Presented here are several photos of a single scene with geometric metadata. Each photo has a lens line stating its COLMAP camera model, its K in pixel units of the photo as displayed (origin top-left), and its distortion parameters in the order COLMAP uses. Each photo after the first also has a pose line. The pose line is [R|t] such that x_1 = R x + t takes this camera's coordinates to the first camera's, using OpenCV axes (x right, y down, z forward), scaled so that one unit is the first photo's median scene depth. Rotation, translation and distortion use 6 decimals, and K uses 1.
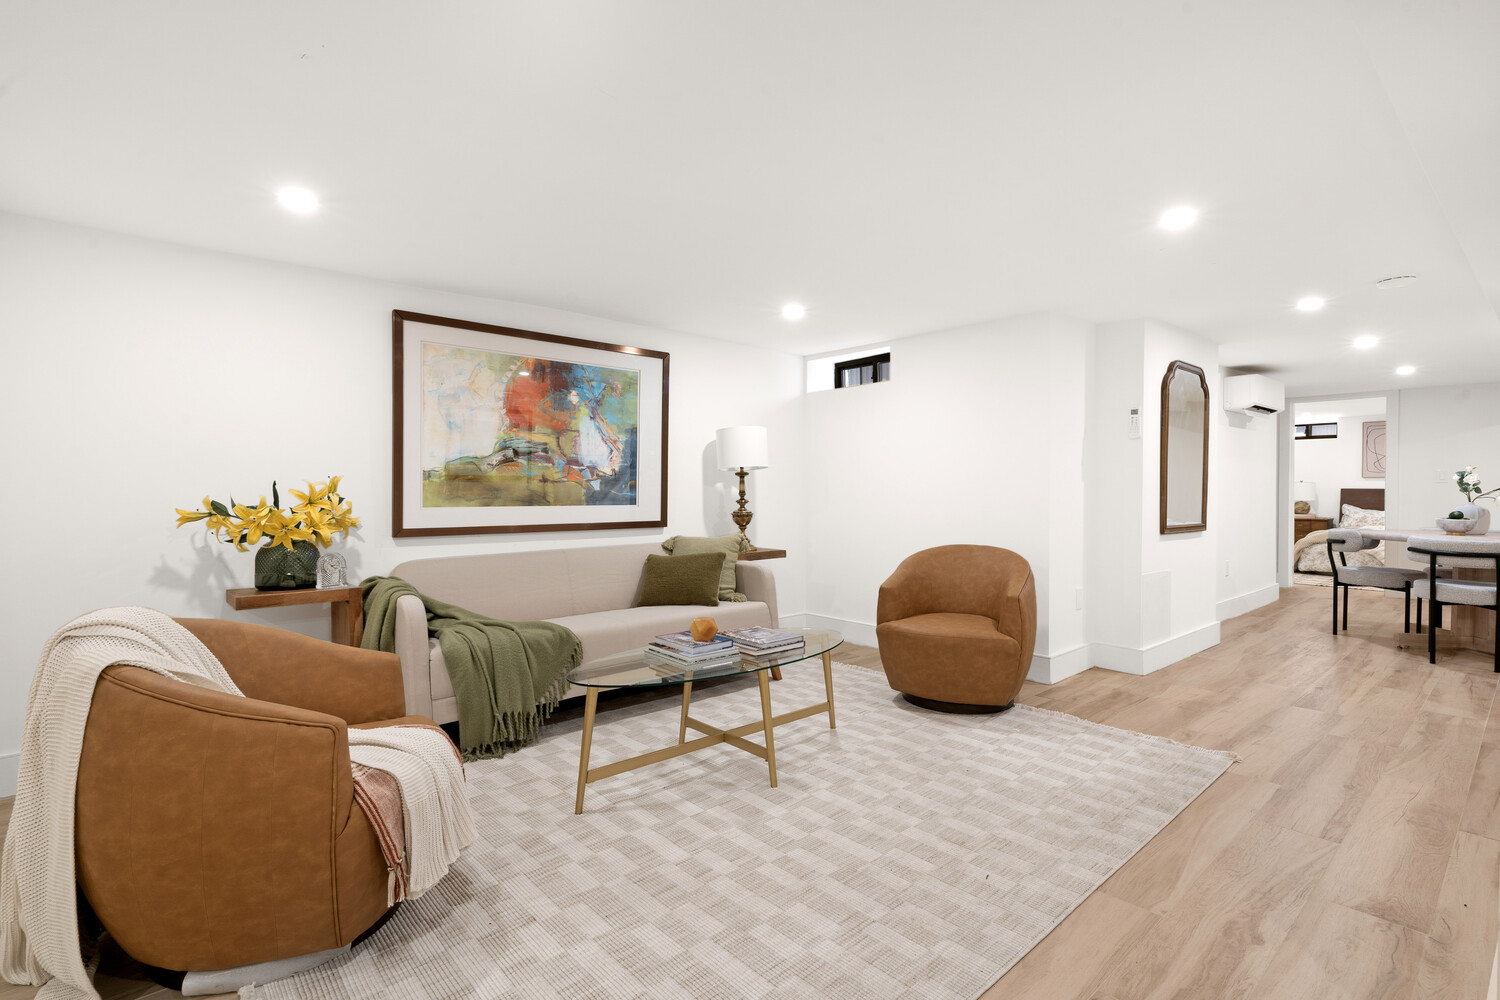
lens RADIAL K [[721.7, 0, 750.0], [0, 721.7, 500.0], [0, 0, 1]] dist [0.001693, 0.000563]
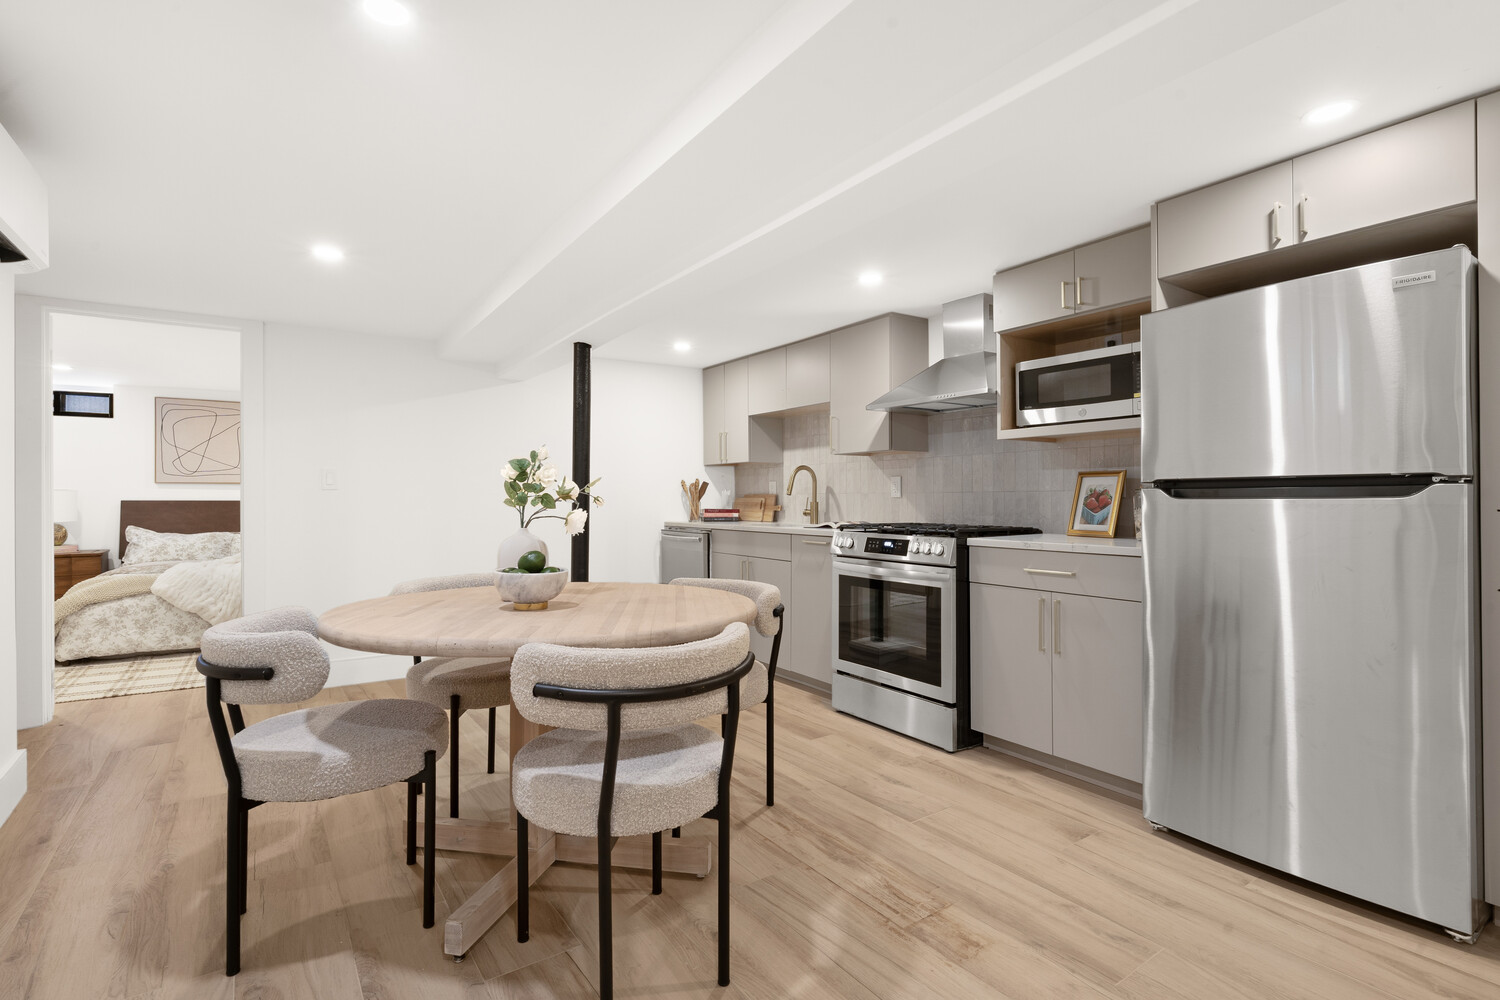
lens RADIAL K [[721.7, 0, 750.0], [0, 721.7, 500.0], [0, 0, 1]] dist [0.001693, 0.000563]
pose [[0.128031, -0.002924, 0.991766, 0.288825], [0.020058, 0.999799, 0.000358, -0.006113], [-0.991567, 0.019847, 0.128063, 0.408362]]
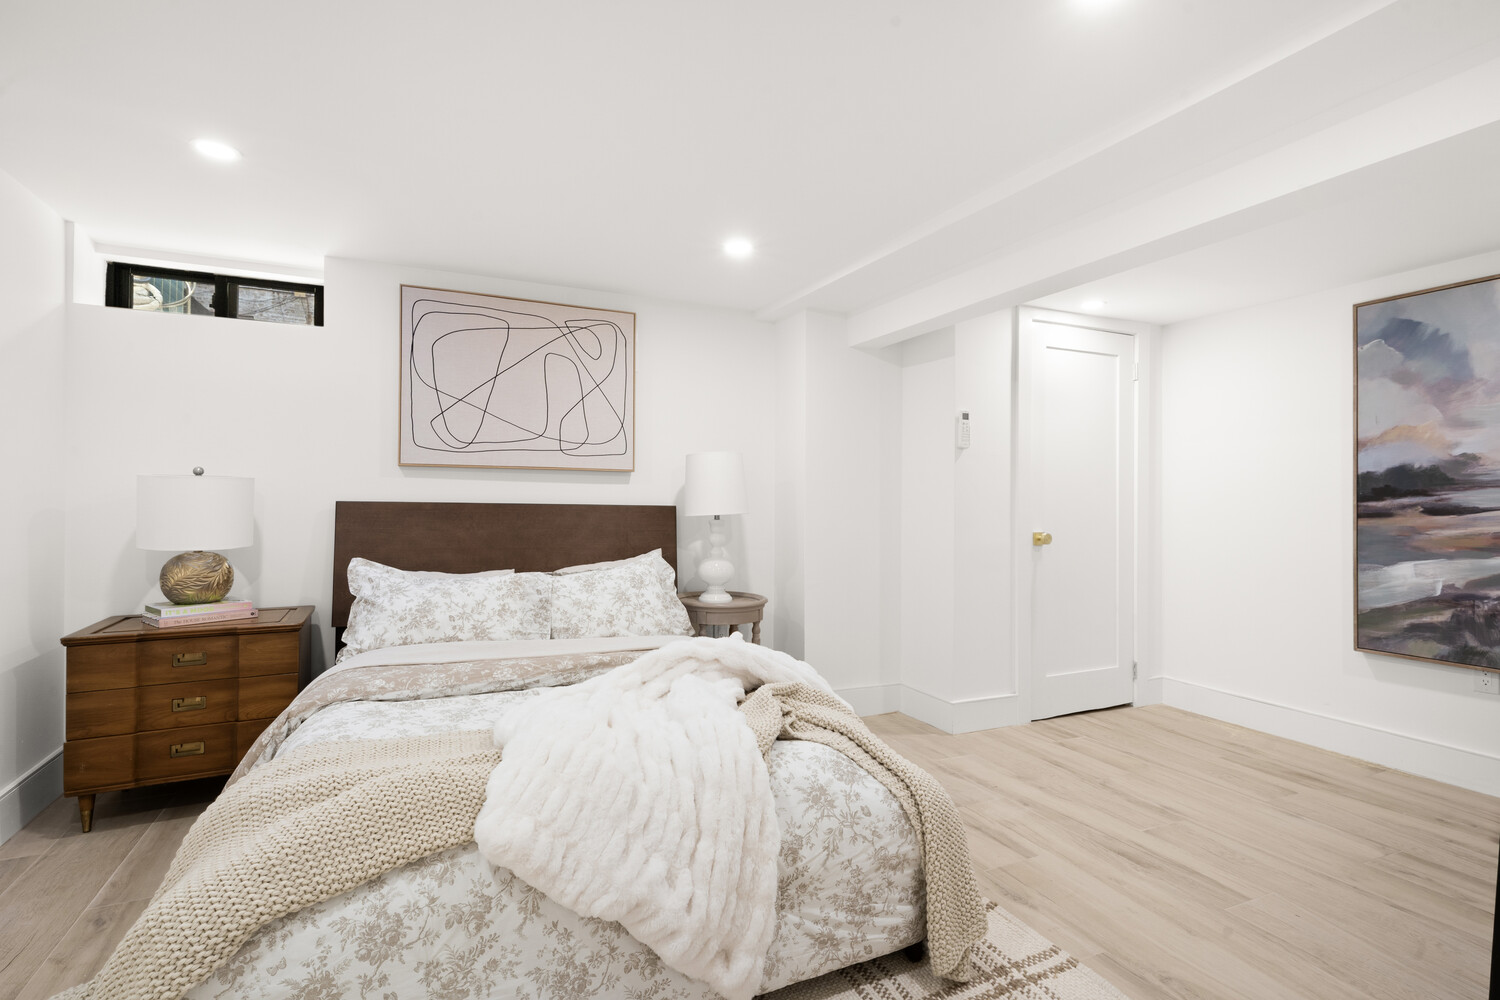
lens RADIAL K [[721.7, 0, 750.0], [0, 721.7, 500.0], [0, 0, 1]] dist [0.001693, 0.000563]
pose [[0.284565, 0.002625, 0.958653, 0.614690], [0.009120, 0.999944, -0.005445, -0.013968], [-0.958613, 0.010292, 0.284525, 0.793767]]
